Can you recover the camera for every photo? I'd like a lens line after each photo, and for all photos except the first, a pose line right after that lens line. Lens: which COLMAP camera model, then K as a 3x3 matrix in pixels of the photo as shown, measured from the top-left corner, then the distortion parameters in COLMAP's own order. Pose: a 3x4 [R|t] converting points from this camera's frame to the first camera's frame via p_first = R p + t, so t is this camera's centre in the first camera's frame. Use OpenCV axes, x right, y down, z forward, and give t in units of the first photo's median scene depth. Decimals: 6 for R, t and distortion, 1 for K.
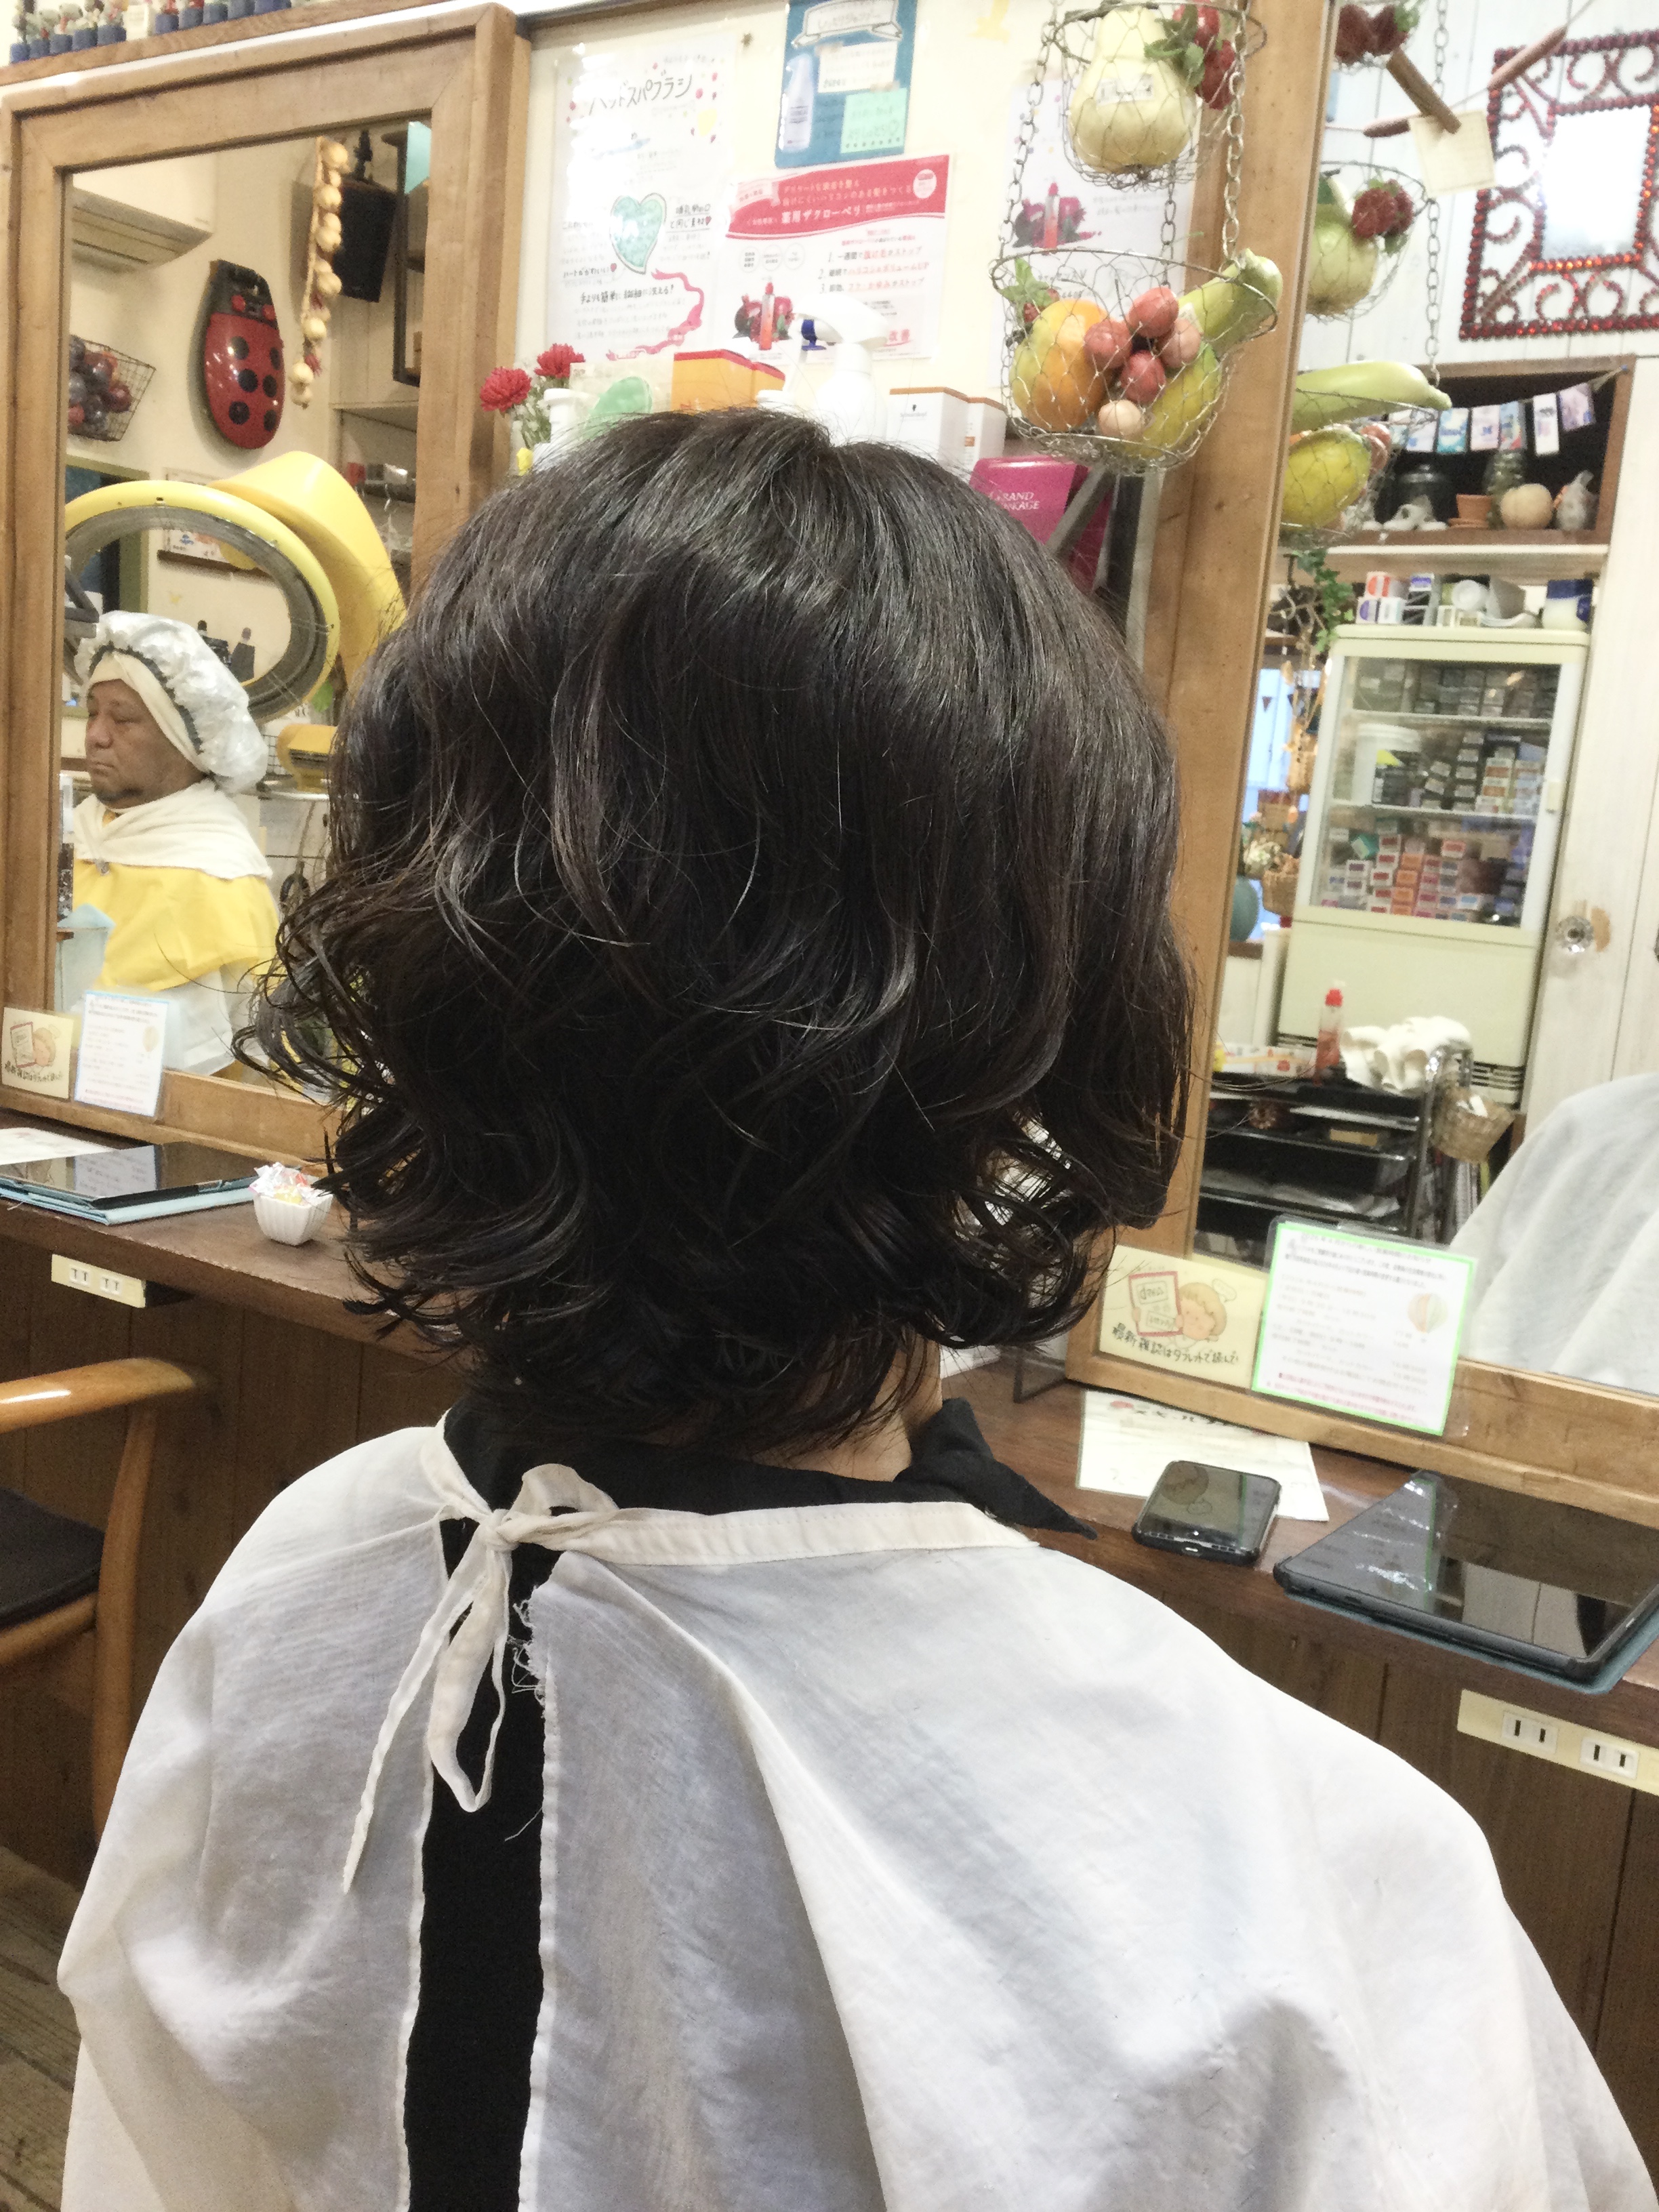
lens RADIAL K [[2002.0, 0, 823.0], [0, 2002.0, 1106.3], [0, 0, 1]] dist [0.012838, -0.016269]
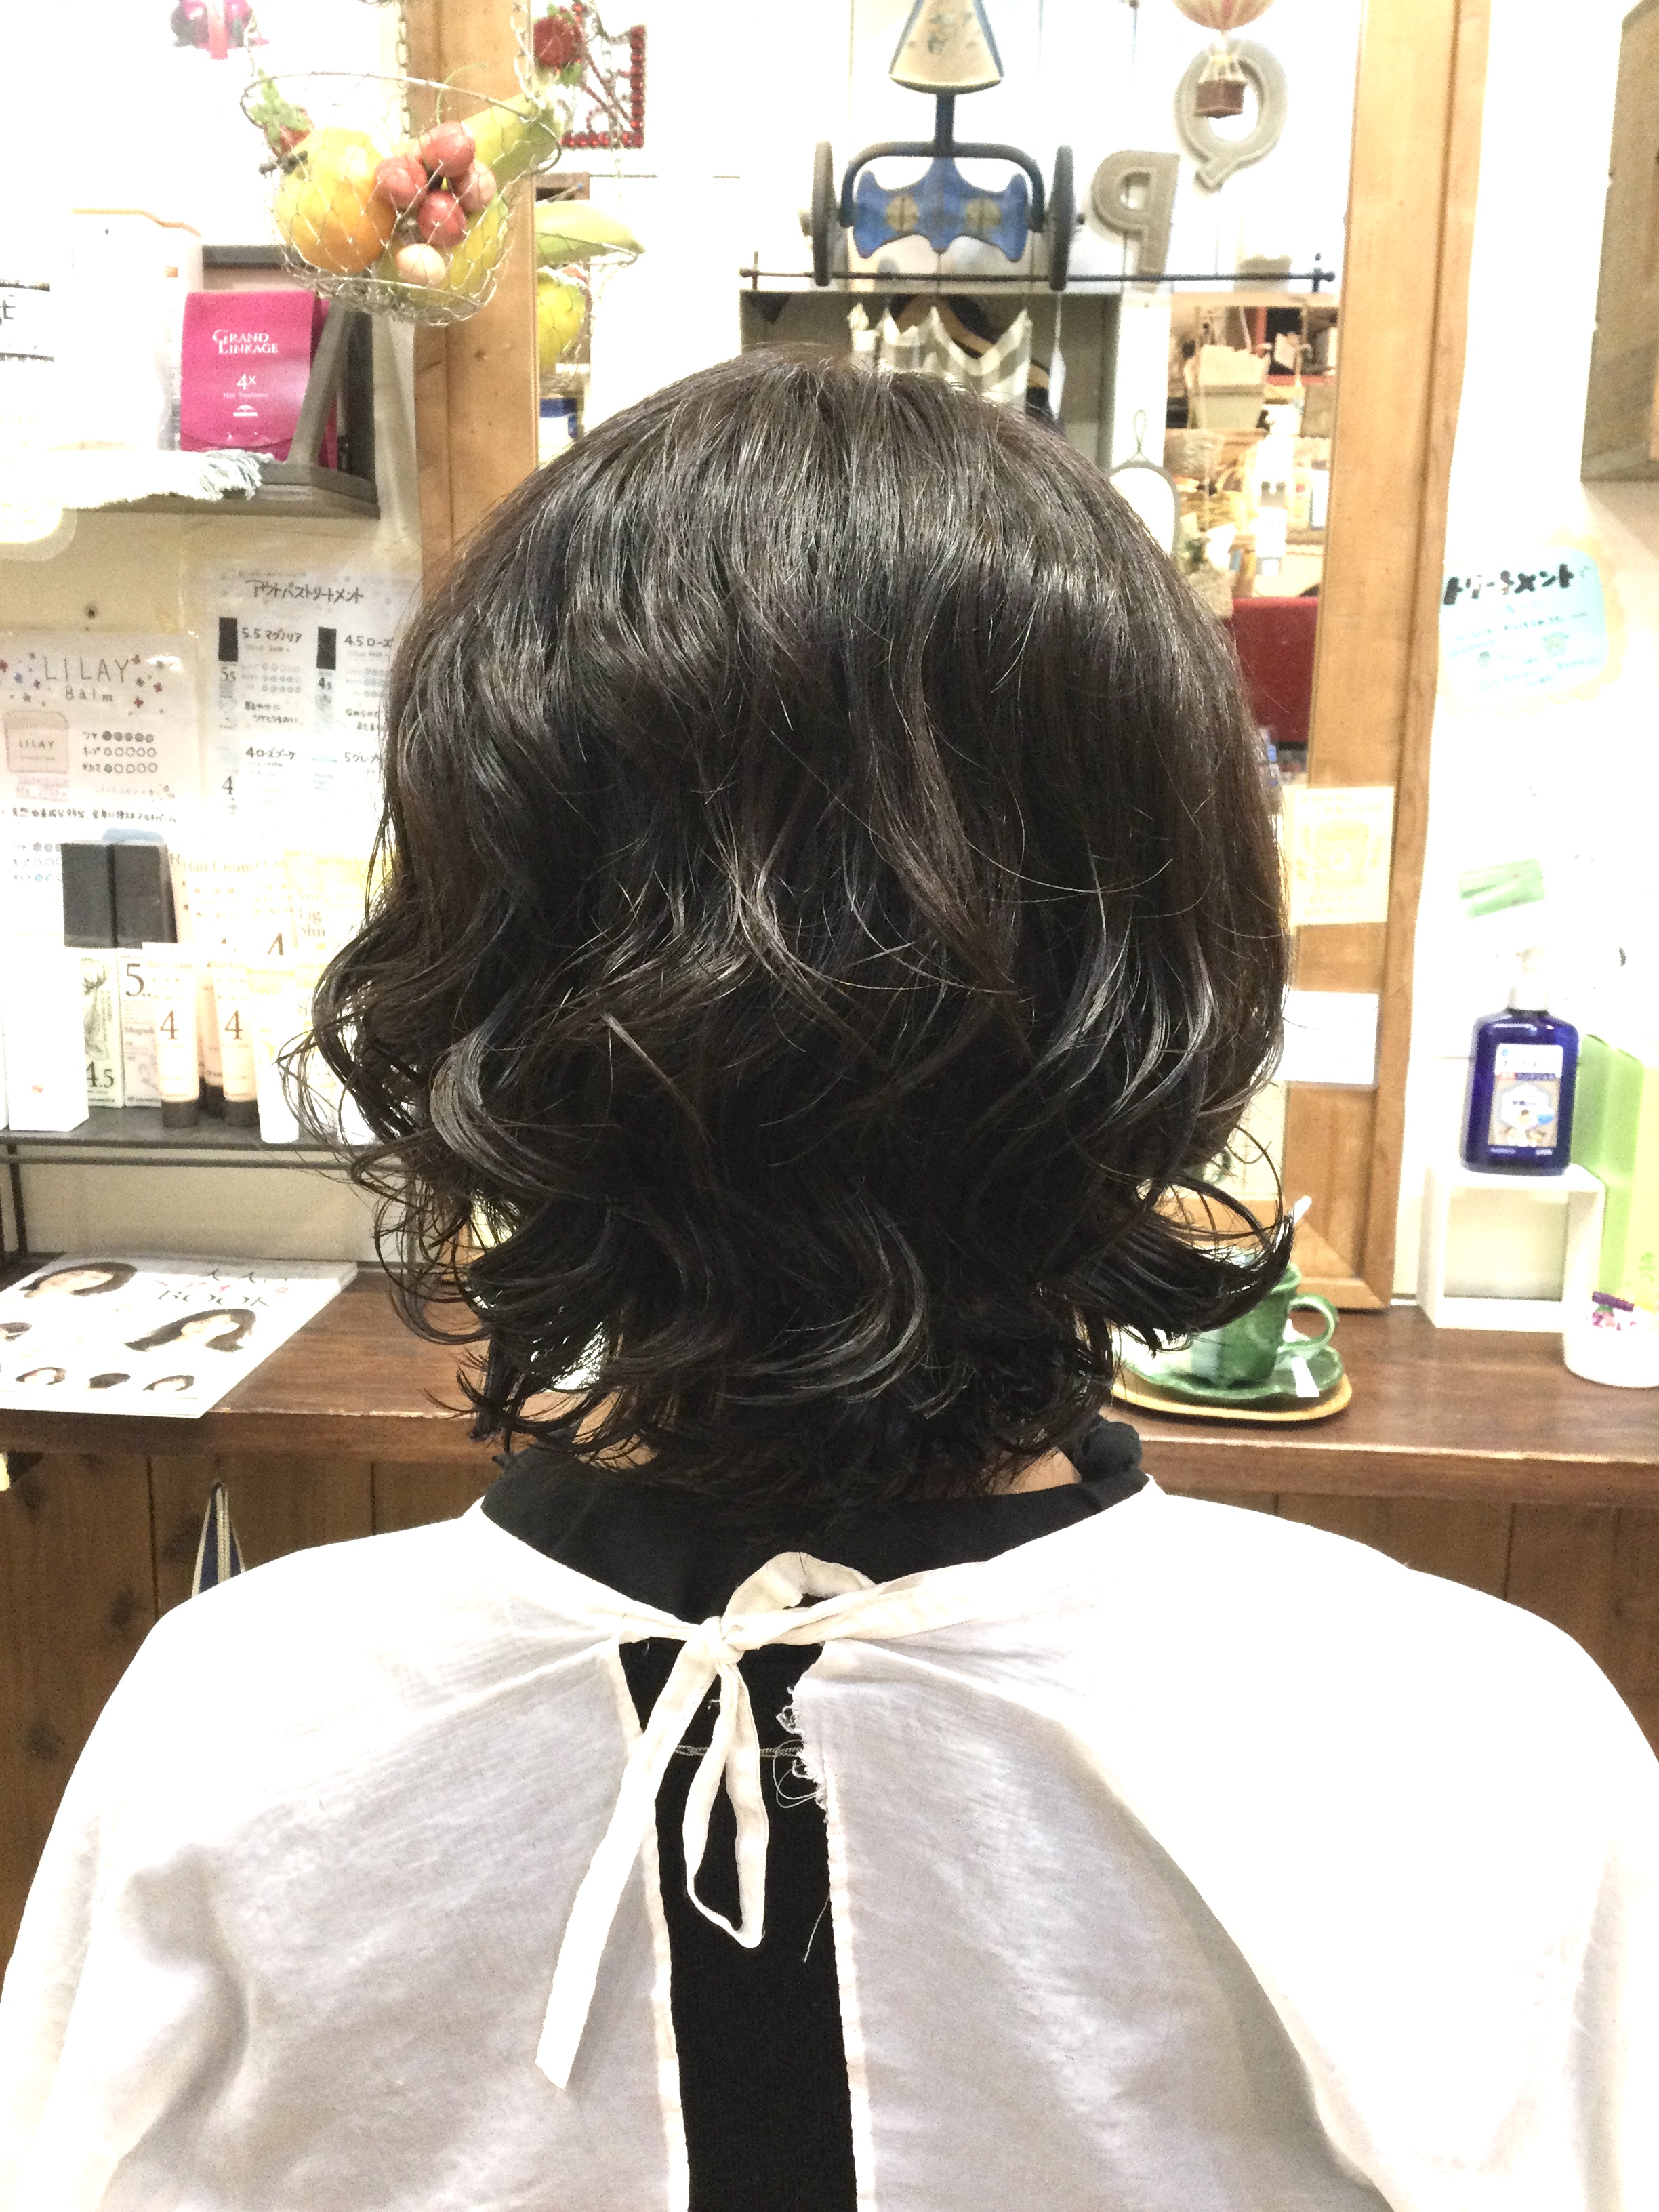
lens RADIAL K [[2002.0, 0, 828.9], [0, 2002.0, 1104.4], [0, 0, 1]] dist [0.012838, -0.016269]
pose [[0.853274, -0.178651, 0.489906, -0.503691], [0.132918, 0.982963, 0.126948, -0.128167], [-0.504239, -0.043204, 0.862483, 0.209599]]
